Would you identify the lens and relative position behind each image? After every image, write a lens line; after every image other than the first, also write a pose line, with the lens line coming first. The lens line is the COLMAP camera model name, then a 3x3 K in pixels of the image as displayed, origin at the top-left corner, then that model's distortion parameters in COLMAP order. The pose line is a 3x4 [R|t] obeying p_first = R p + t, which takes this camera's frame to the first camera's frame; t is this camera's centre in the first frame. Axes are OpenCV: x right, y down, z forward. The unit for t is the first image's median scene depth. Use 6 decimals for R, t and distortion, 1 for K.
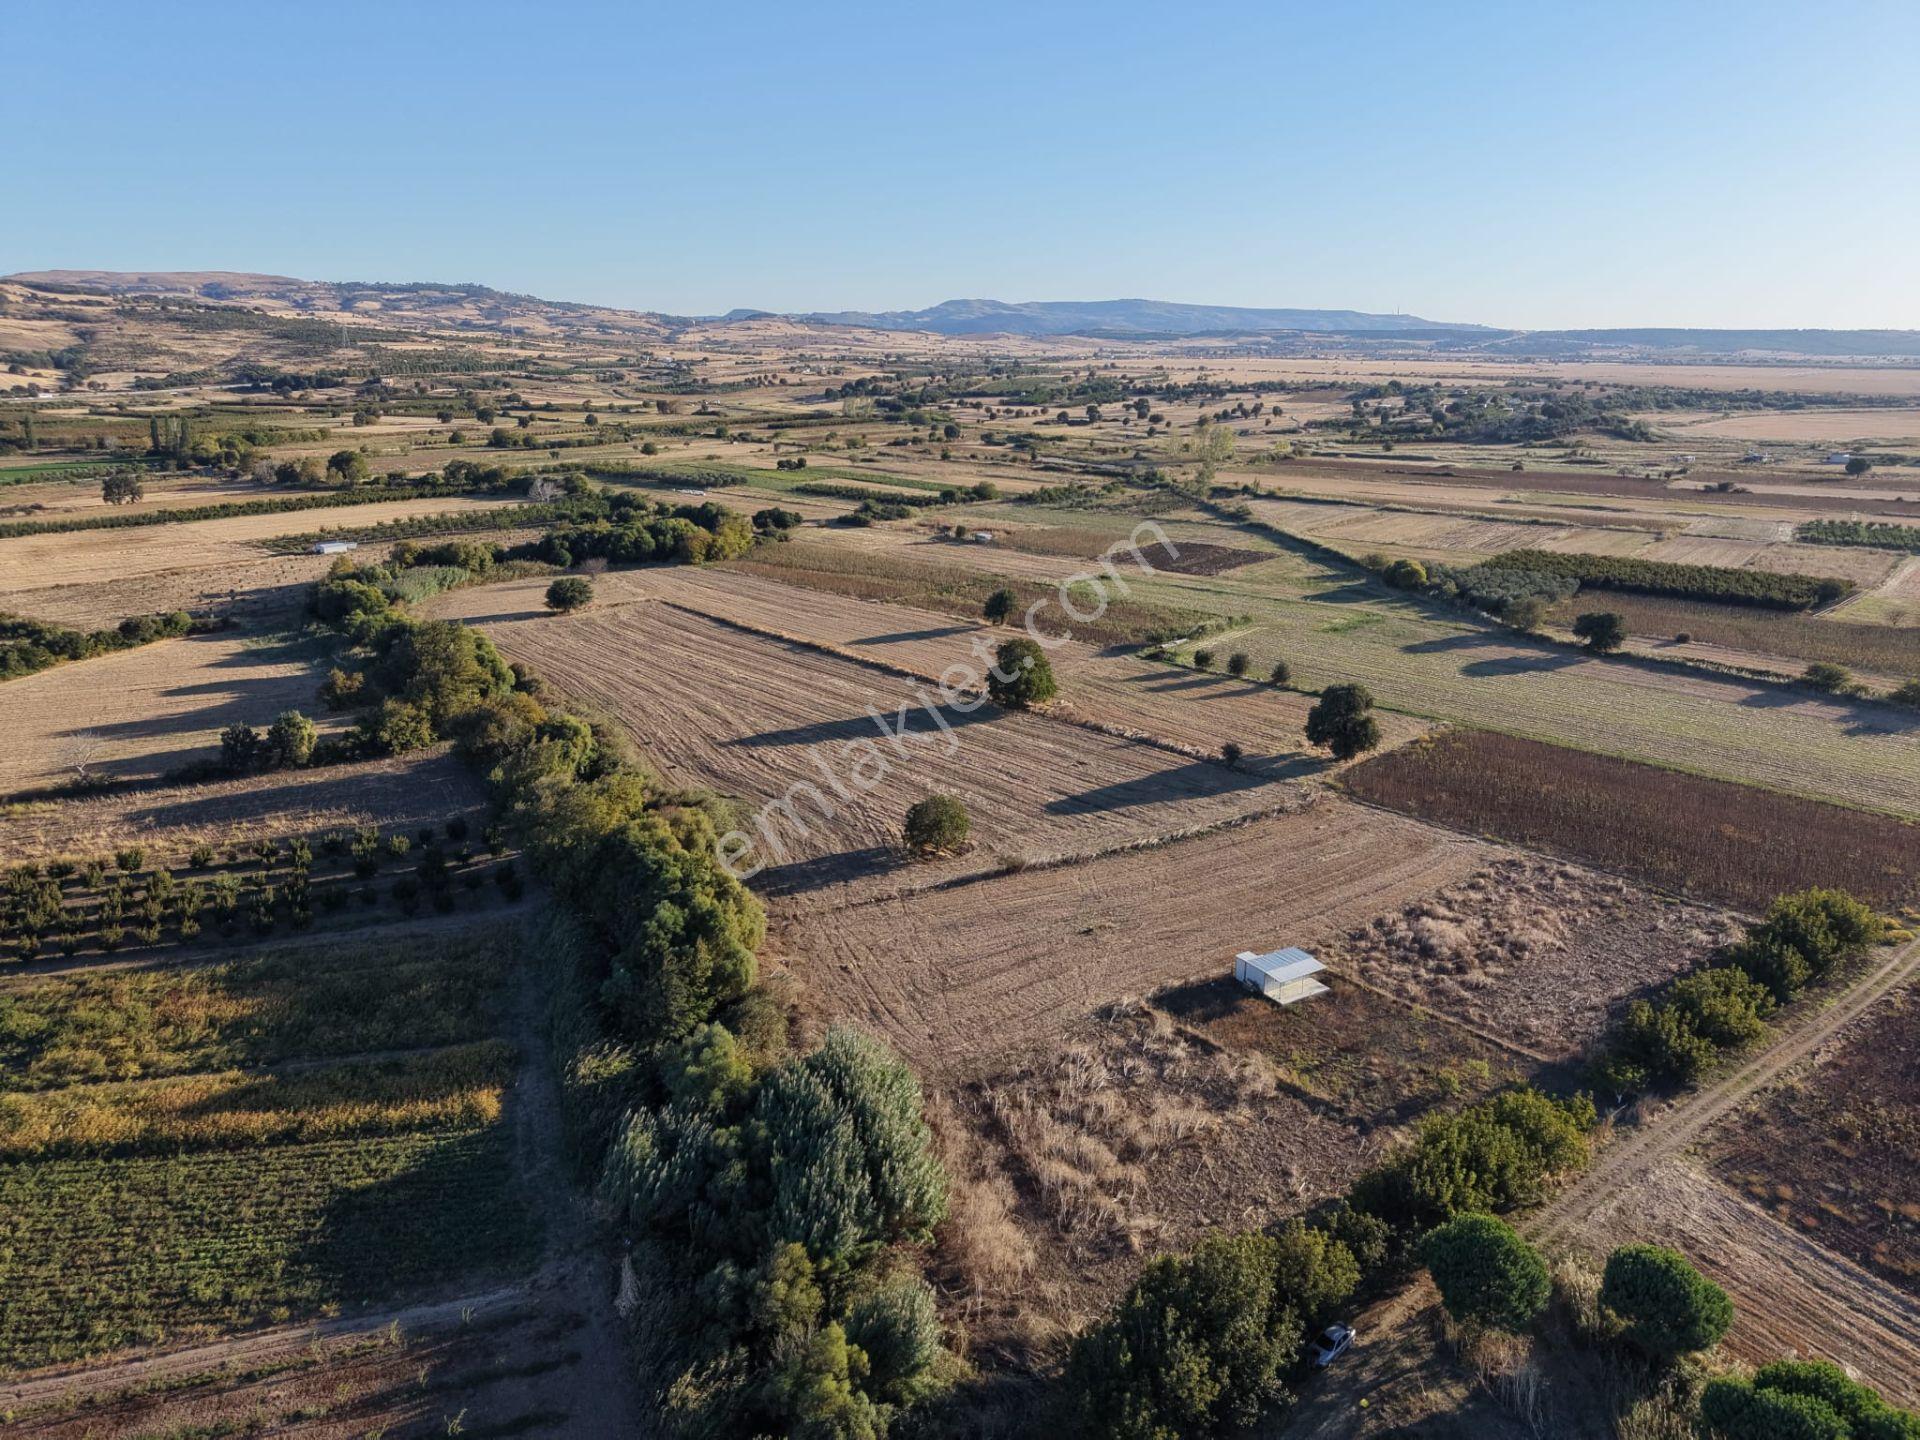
lens RADIAL K [[1277.3, 0, 960.0], [0, 1277.3, 720.0], [0, 0, 1]] dist [0.061080, -0.082861]
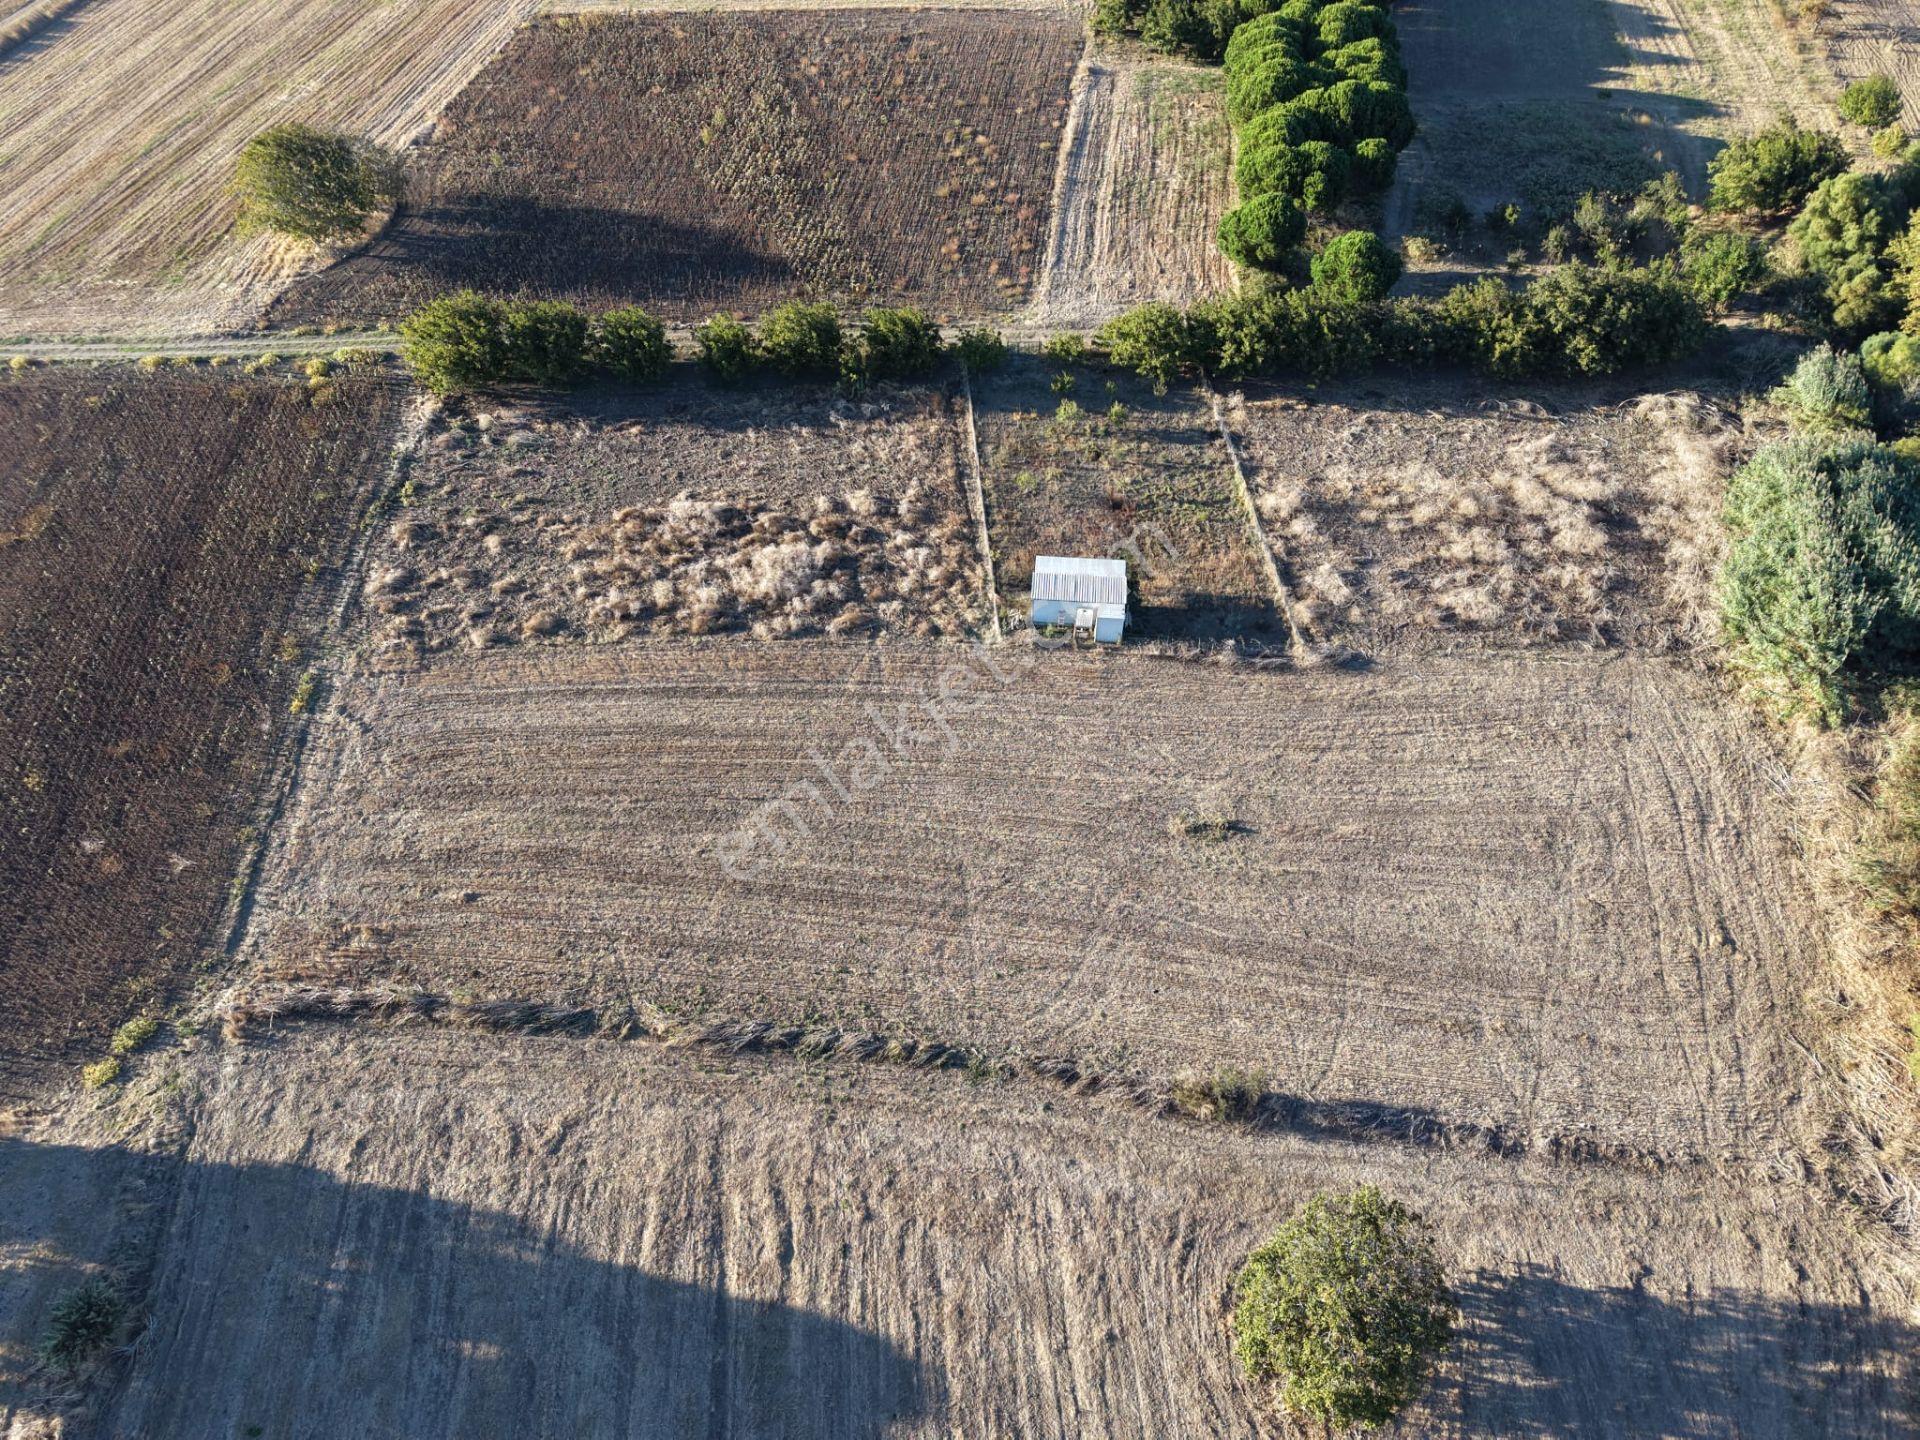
lens RADIAL K [[1277.3, 0, 960.0], [0, 1277.3, 720.0], [0, 0, 1]] dist [0.061080, -0.082861]
pose [[-0.806810, -0.433045, 0.401908, -0.003375], [0.170999, 0.479988, 0.860448, -0.204804], [-0.565524, 0.762944, -0.313209, 0.700704]]
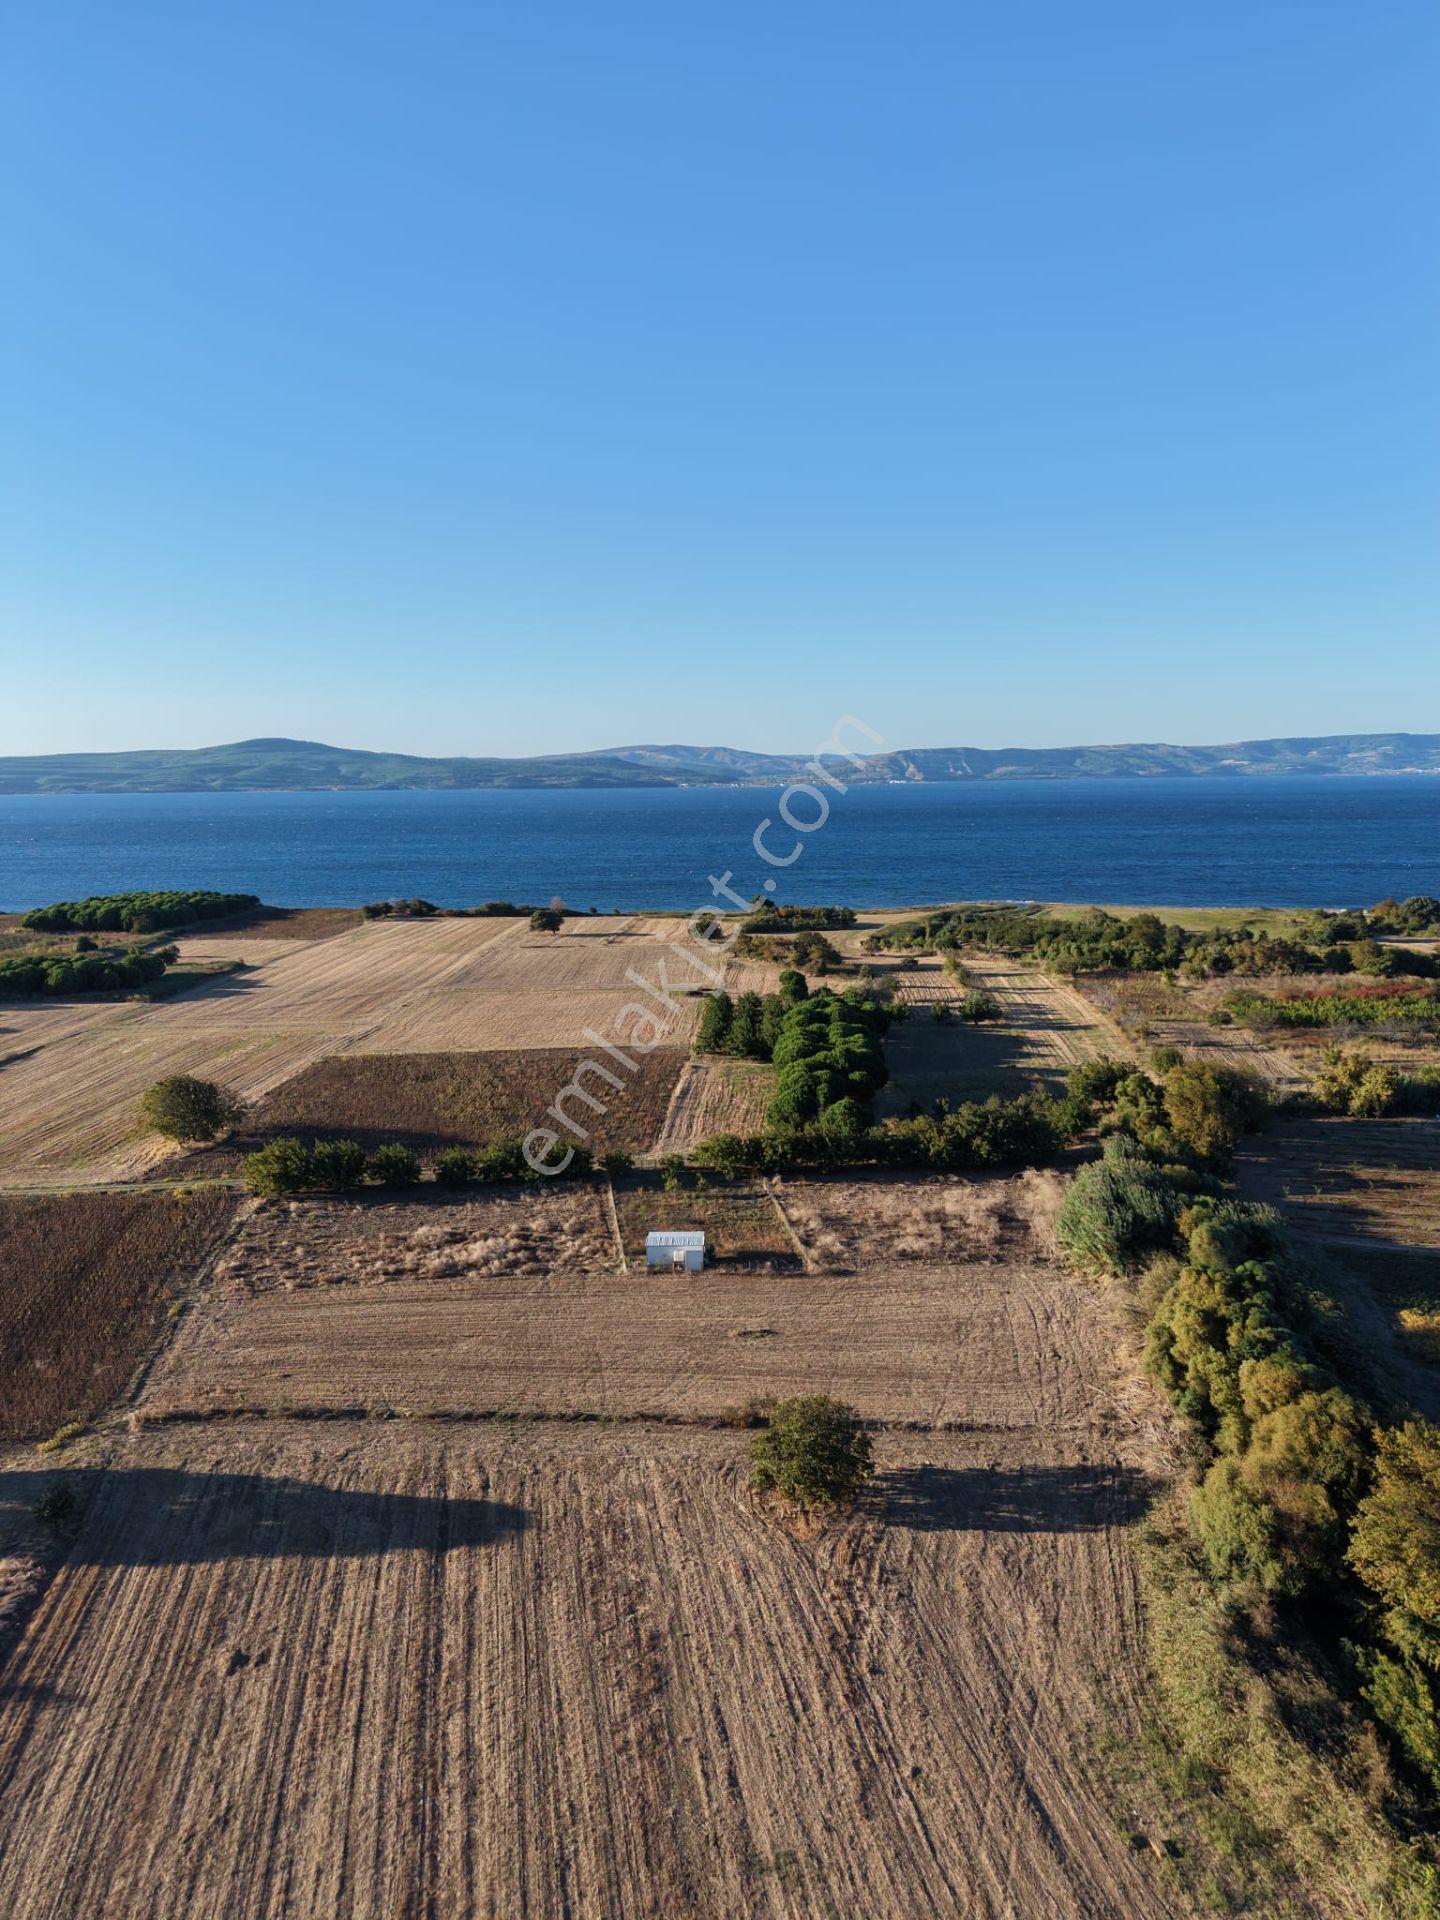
lens RADIAL K [[1277.3, 0, 724.2], [0, 1277.3, 947.0], [0, 0, 1]] dist [0.061080, -0.082861]
pose [[-0.851870, -0.061431, 0.520138, -0.188454], [0.157797, 0.916851, 0.366720, -0.241354], [-0.499418, 0.394474, -0.771345, 0.931951]]
